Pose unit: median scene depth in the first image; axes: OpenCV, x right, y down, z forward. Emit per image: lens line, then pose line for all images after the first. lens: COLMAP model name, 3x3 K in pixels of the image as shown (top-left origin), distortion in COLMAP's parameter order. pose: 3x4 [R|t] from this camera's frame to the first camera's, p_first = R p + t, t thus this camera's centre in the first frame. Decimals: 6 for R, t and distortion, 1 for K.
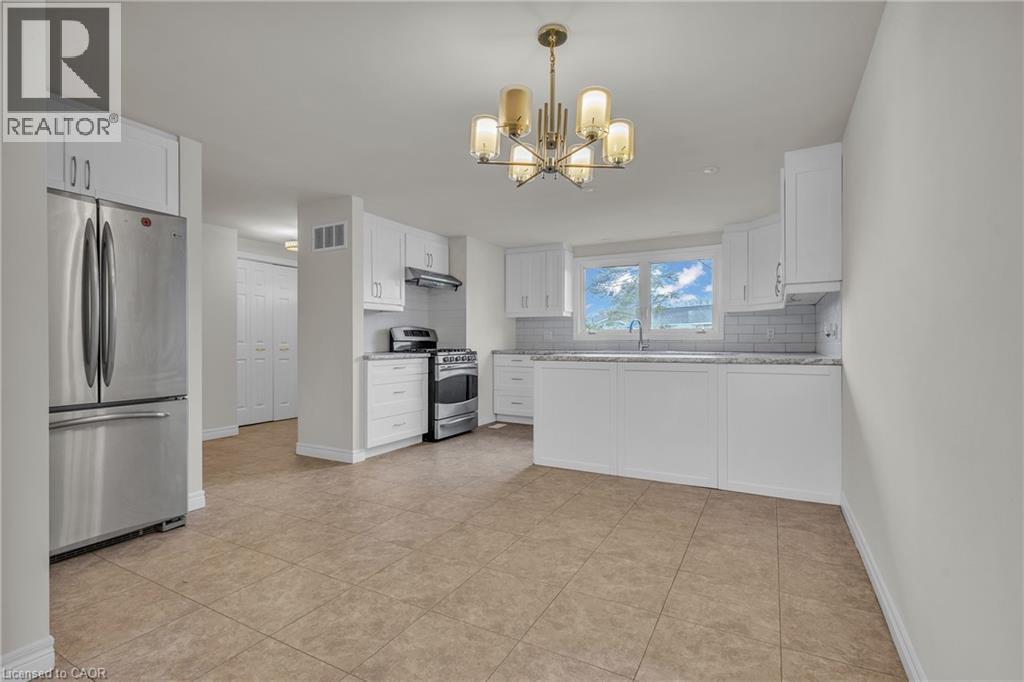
lens RADIAL K [[478.9, 0, 514.4], [0, 478.9, 339.4], [0, 0, 1]] dist [0.001442, -0.000085]
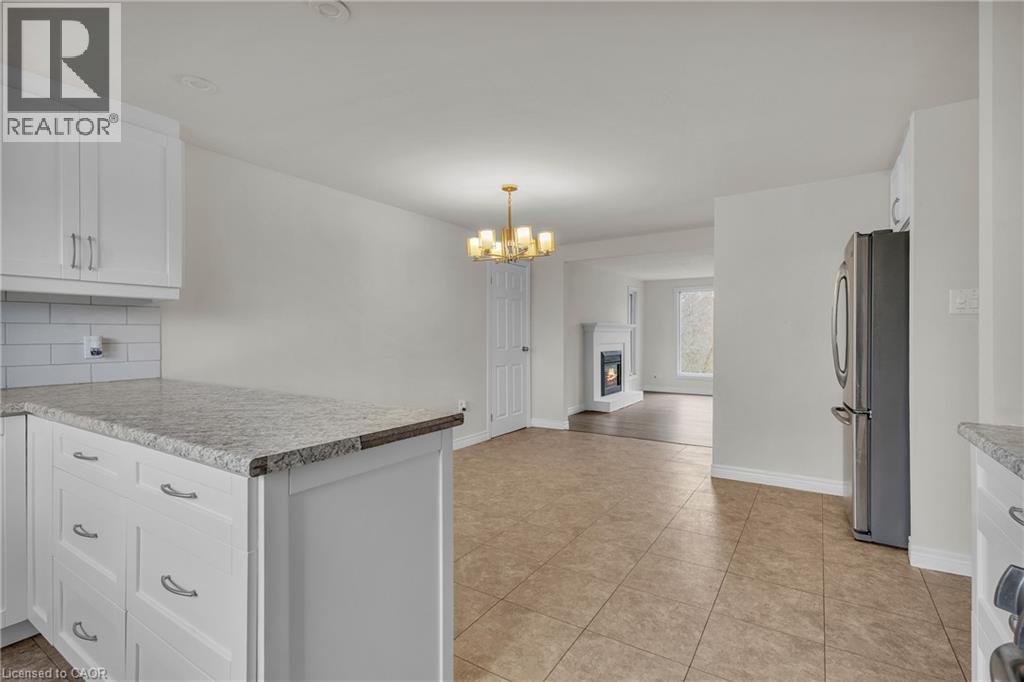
lens RADIAL K [[478.9, 0, 510.5], [0, 478.9, 338.1], [0, 0, 1]] dist [0.001442, -0.000085]
pose [[-0.996807, 0.000481, 0.079844, -0.049604], [0.000676, 0.999997, 0.002425, -0.036911], [-0.079843, 0.002471, -0.996804, 2.067420]]
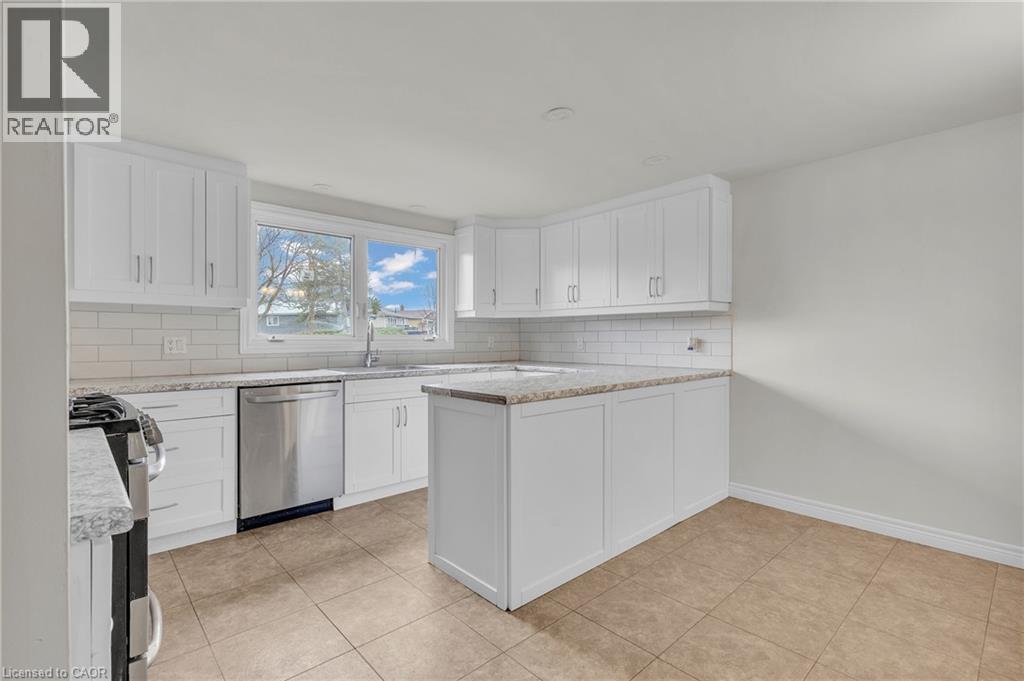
lens RADIAL K [[478.9, 0, 513.0], [0, 478.9, 341.6], [0, 0, 1]] dist [0.001442, -0.000085]
pose [[0.336337, -0.013544, 0.941644, -0.647422], [-0.000342, 0.999895, 0.014504, -0.046053], [-0.941742, -0.005200, 0.336297, 1.254462]]
